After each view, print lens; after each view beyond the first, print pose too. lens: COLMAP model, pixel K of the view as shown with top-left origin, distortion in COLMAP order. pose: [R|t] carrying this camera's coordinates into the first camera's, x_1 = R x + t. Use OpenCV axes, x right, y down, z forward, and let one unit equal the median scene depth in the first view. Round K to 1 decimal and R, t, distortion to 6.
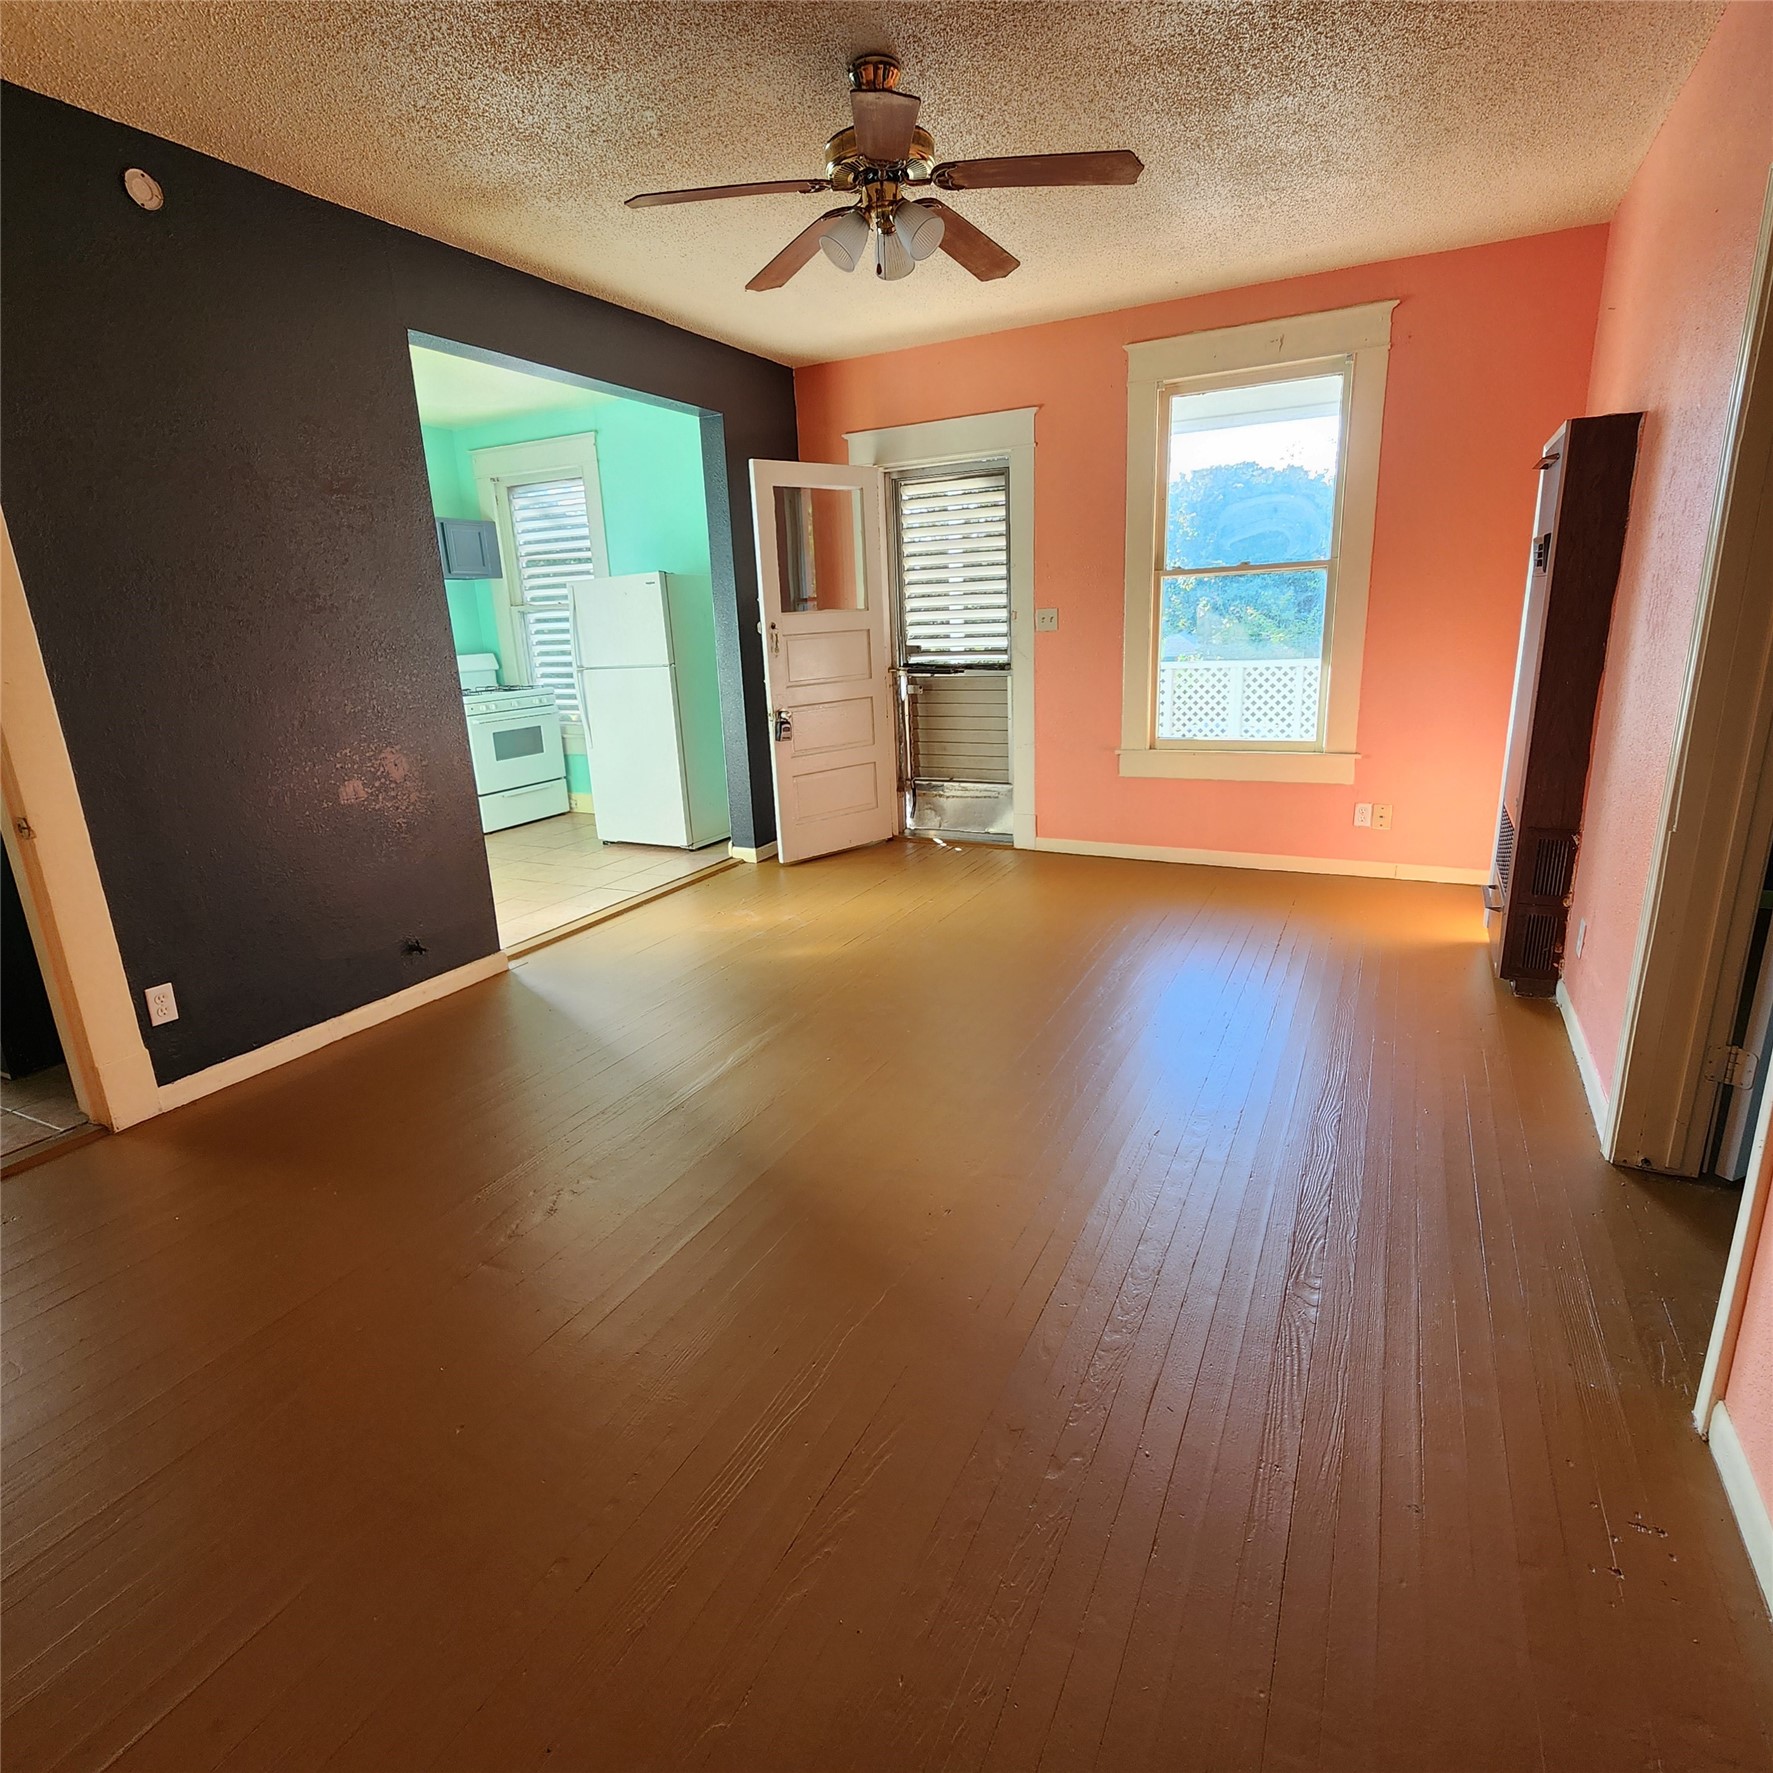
lens RADIAL K [[972.4, 0, 872.7], [0, 972.4, 883.5], [0, 0, 1]] dist [-0.001312, -0.001162]
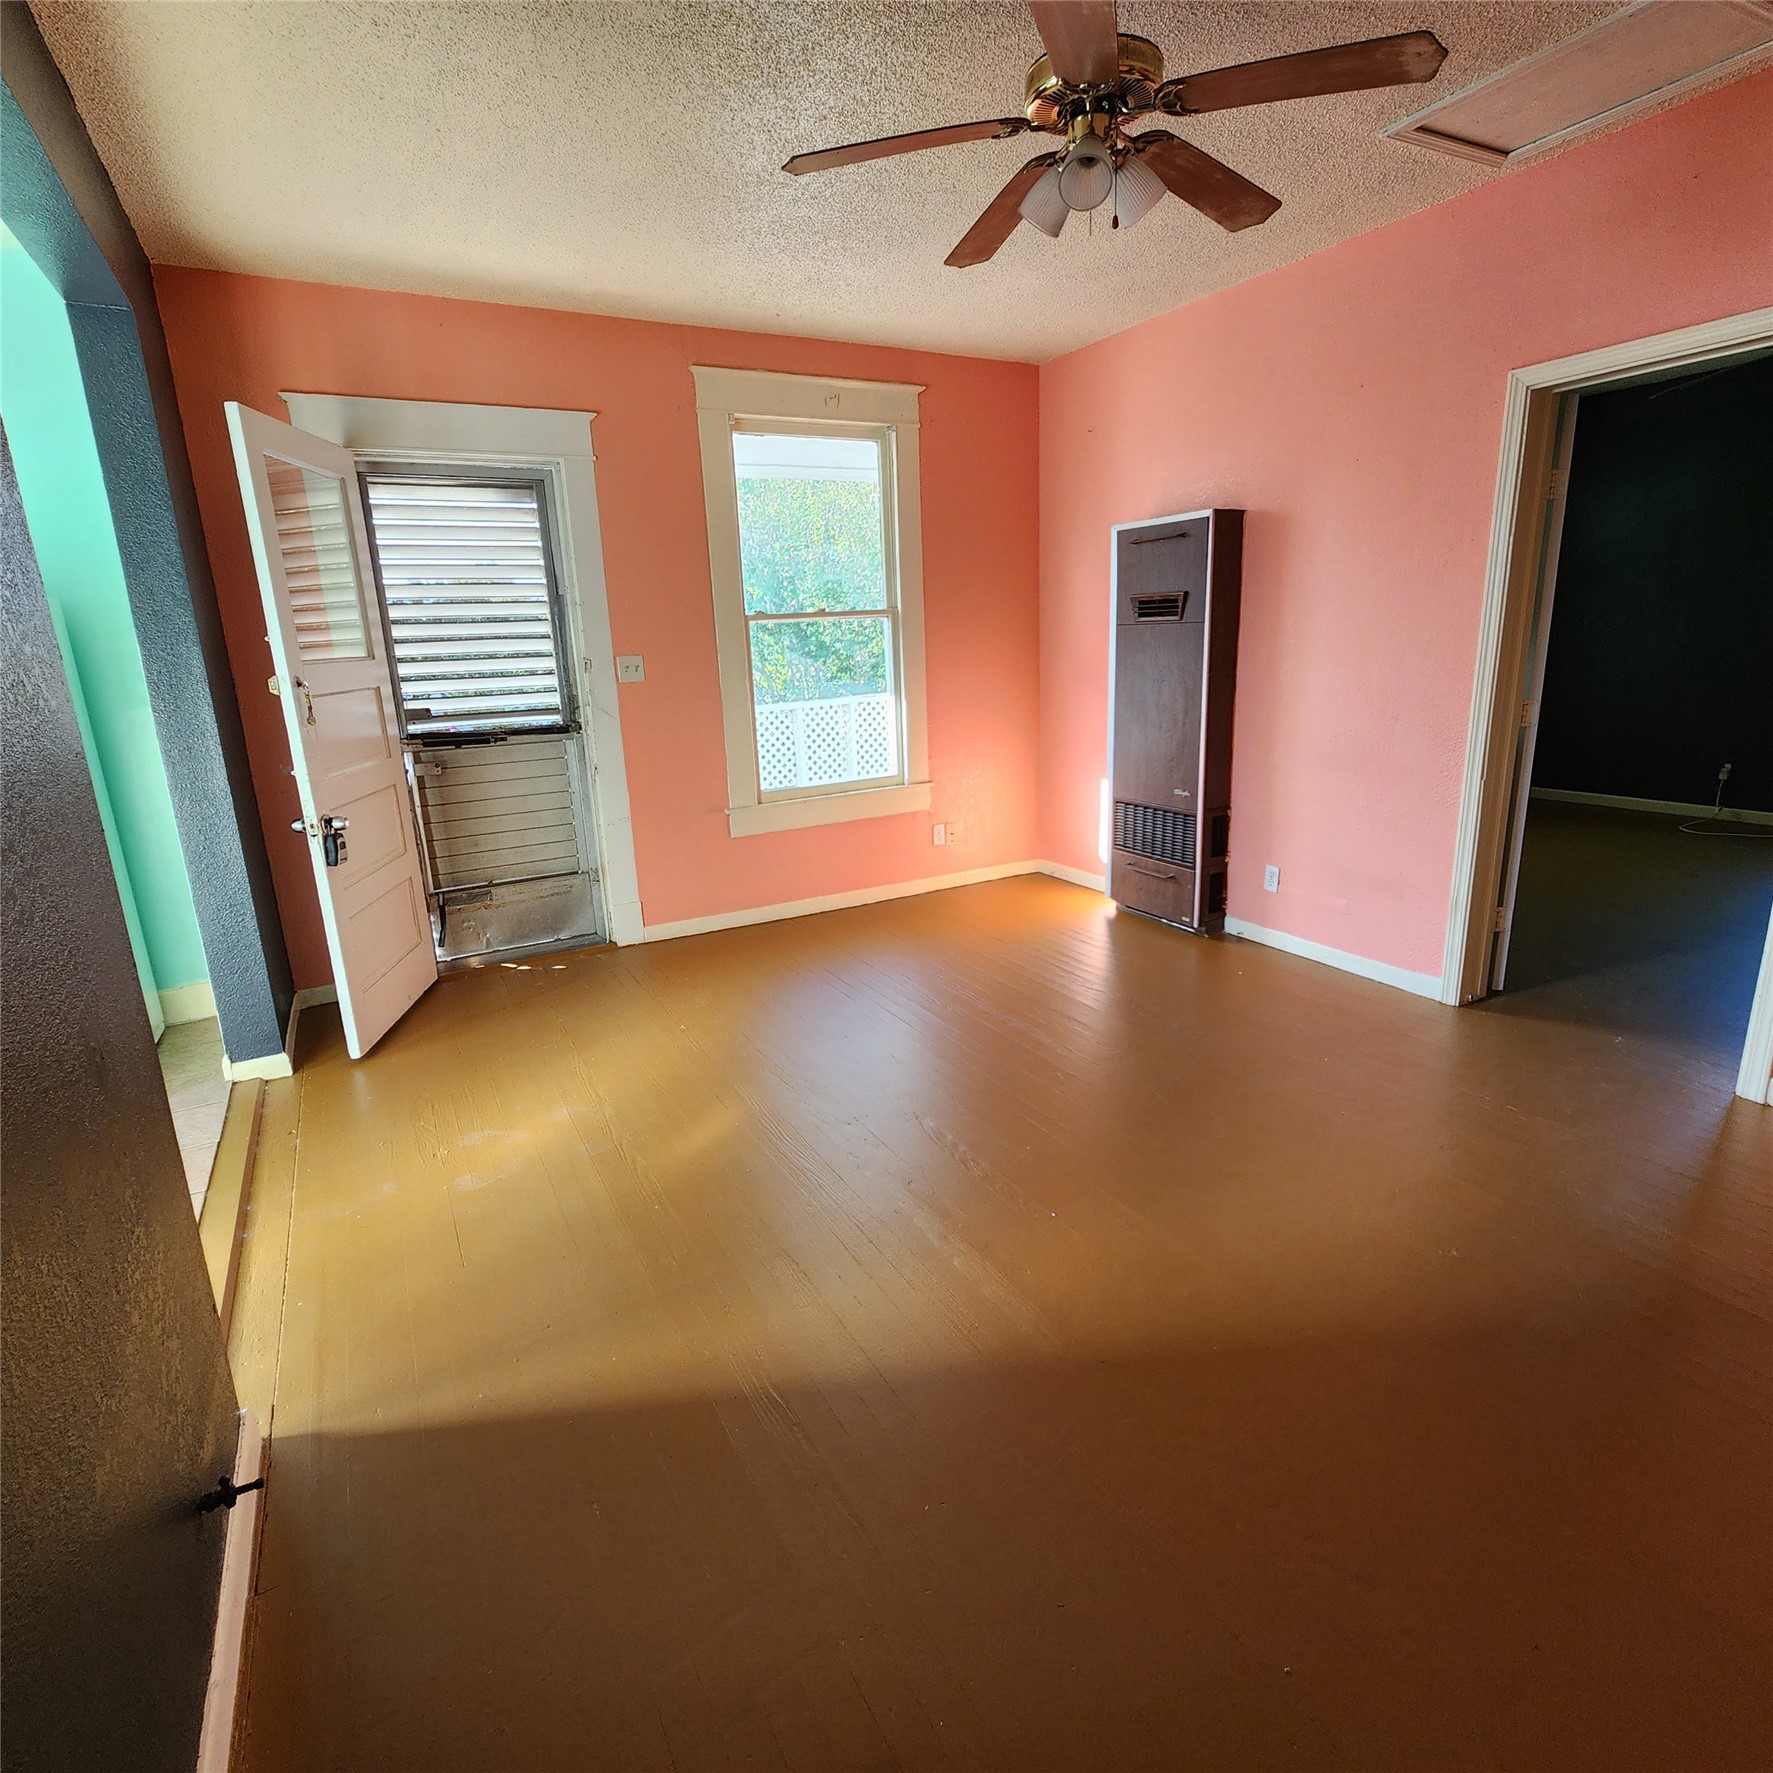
lens RADIAL K [[972.4, 0, 883.4], [0, 972.4, 883.8], [0, 0, 1]] dist [-0.001312, -0.001162]
pose [[0.545572, -0.189119, 0.816447, -0.417675], [0.240643, 0.968532, 0.063544, -0.092615], [-0.802772, 0.161804, 0.573914, 0.373705]]
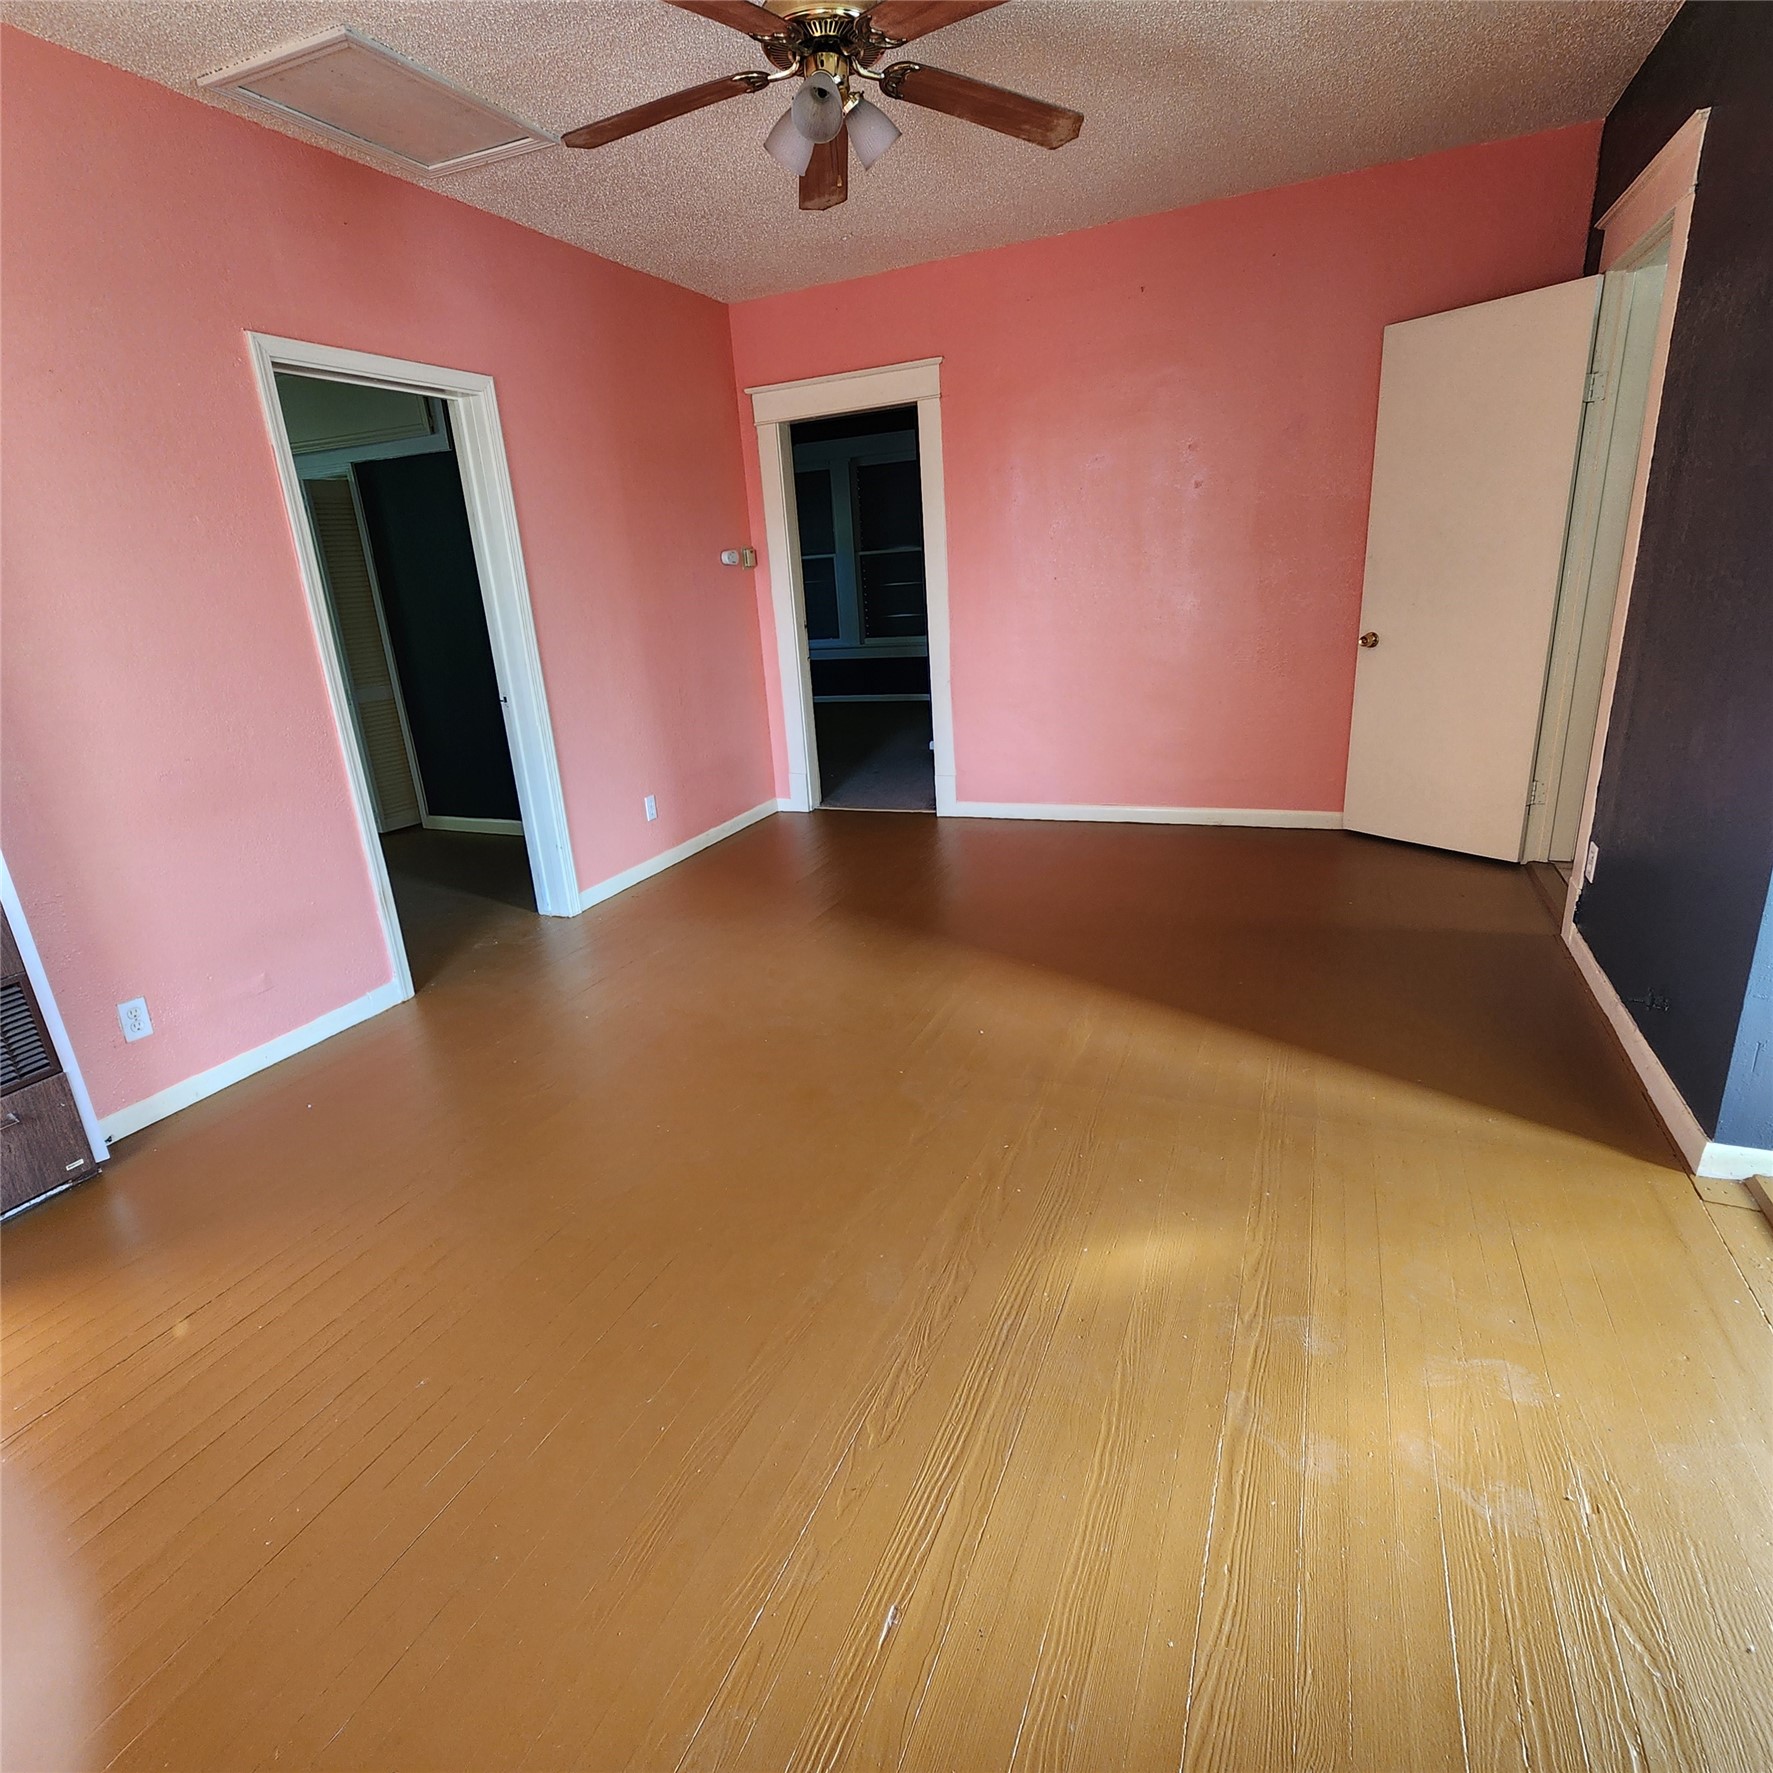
lens RADIAL K [[972.4, 0, 885.1], [0, 972.4, 885.1], [0, 0, 1]] dist [-0.001312, -0.001162]
pose [[-0.990466, 0.127501, -0.052157, 0.053641], [0.077374, 0.828153, 0.555136, -0.285973], [0.113974, 0.545808, -0.830122, 1.025409]]
